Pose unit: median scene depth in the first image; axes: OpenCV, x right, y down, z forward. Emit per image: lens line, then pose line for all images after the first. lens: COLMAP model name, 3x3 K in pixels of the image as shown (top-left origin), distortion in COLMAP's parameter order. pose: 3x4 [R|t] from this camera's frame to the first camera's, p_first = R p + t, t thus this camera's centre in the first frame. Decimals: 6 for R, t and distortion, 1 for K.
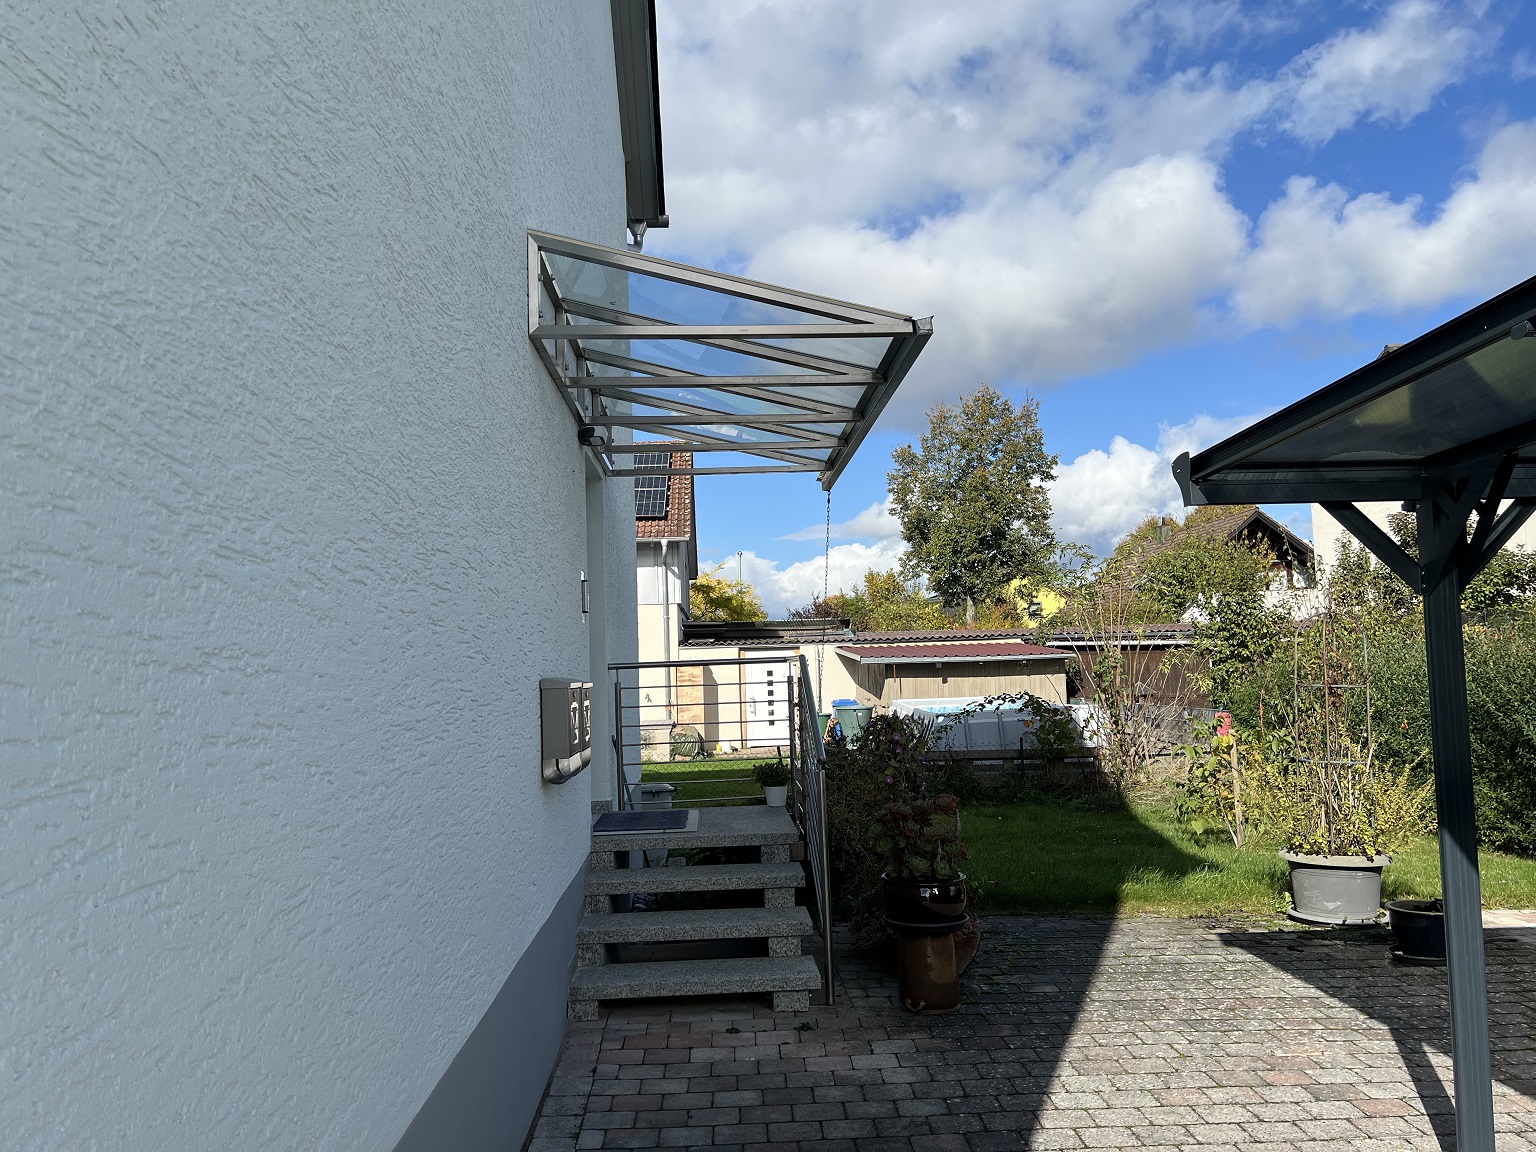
lens RADIAL K [[1152.4, 0, 768.1], [0, 1152.4, 579.8], [0, 0, 1]] dist [0.032797, -0.003952]
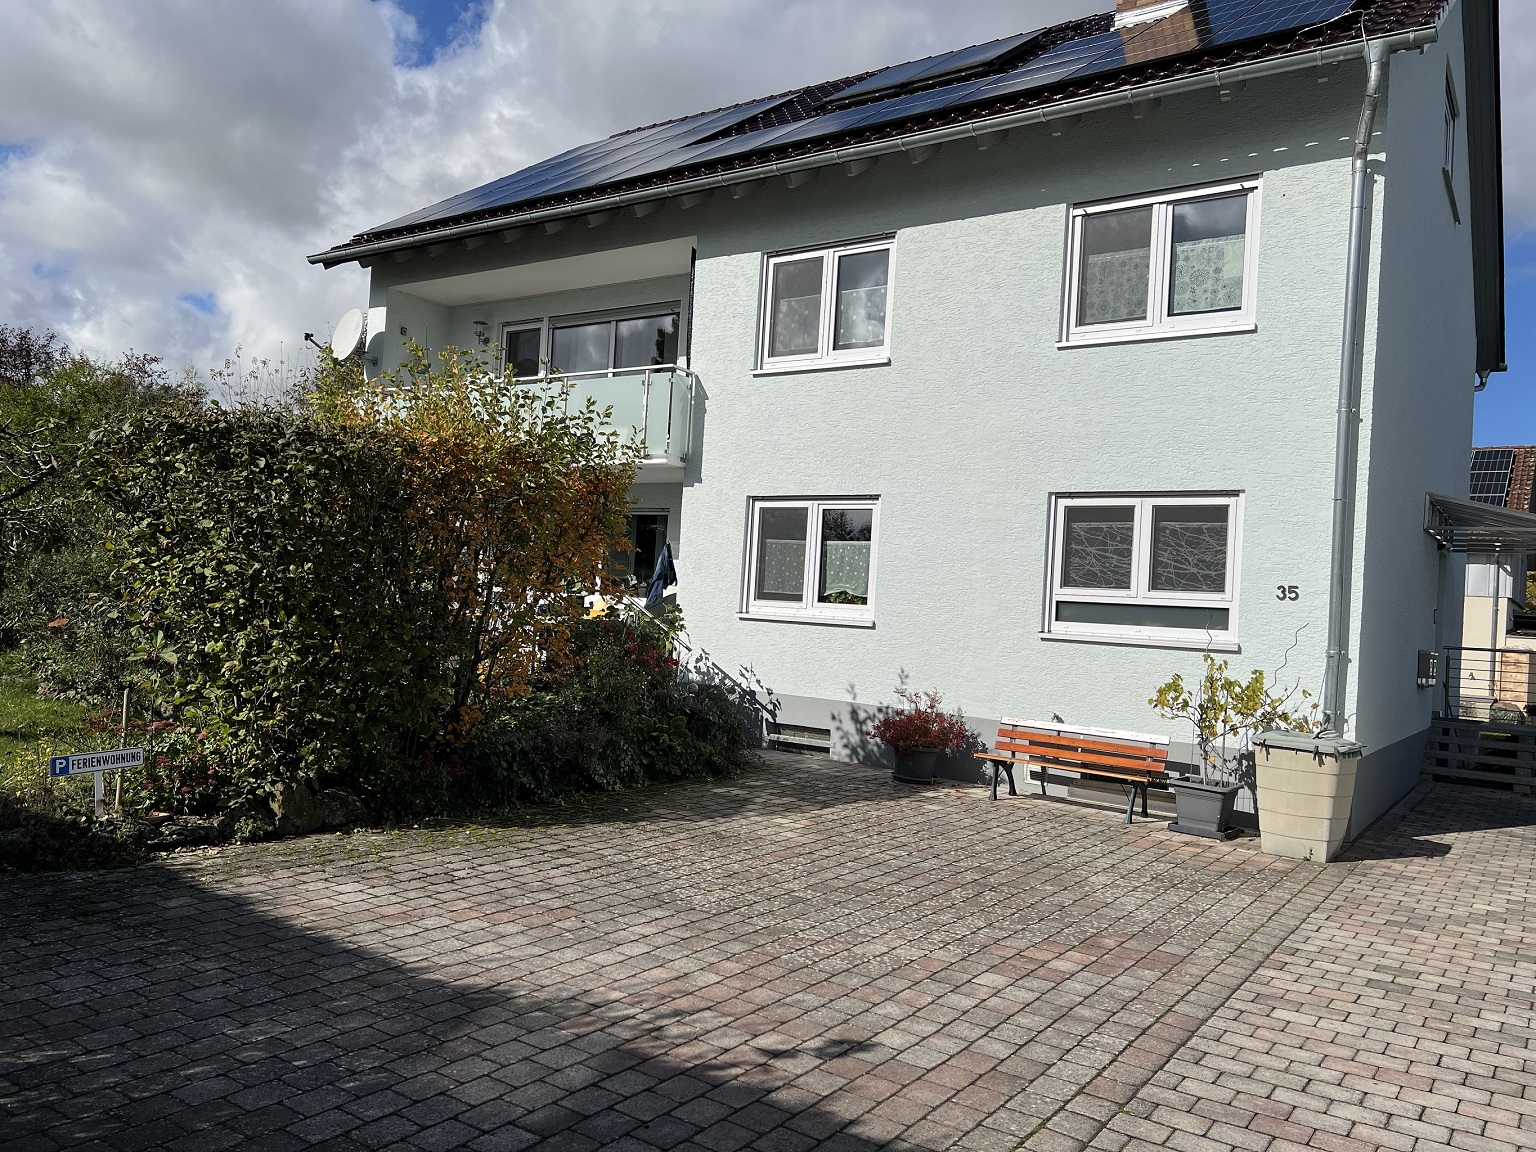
lens RADIAL K [[1152.4, 0, 770.1], [0, 1152.4, 580.7], [0, 0, 1]] dist [0.032797, -0.003952]
pose [[0.792152, 0.066426, -0.606698, 0.044840], [-0.042216, 0.997642, 0.054108, -0.029043], [0.608862, -0.017249, 0.793089, -0.381275]]
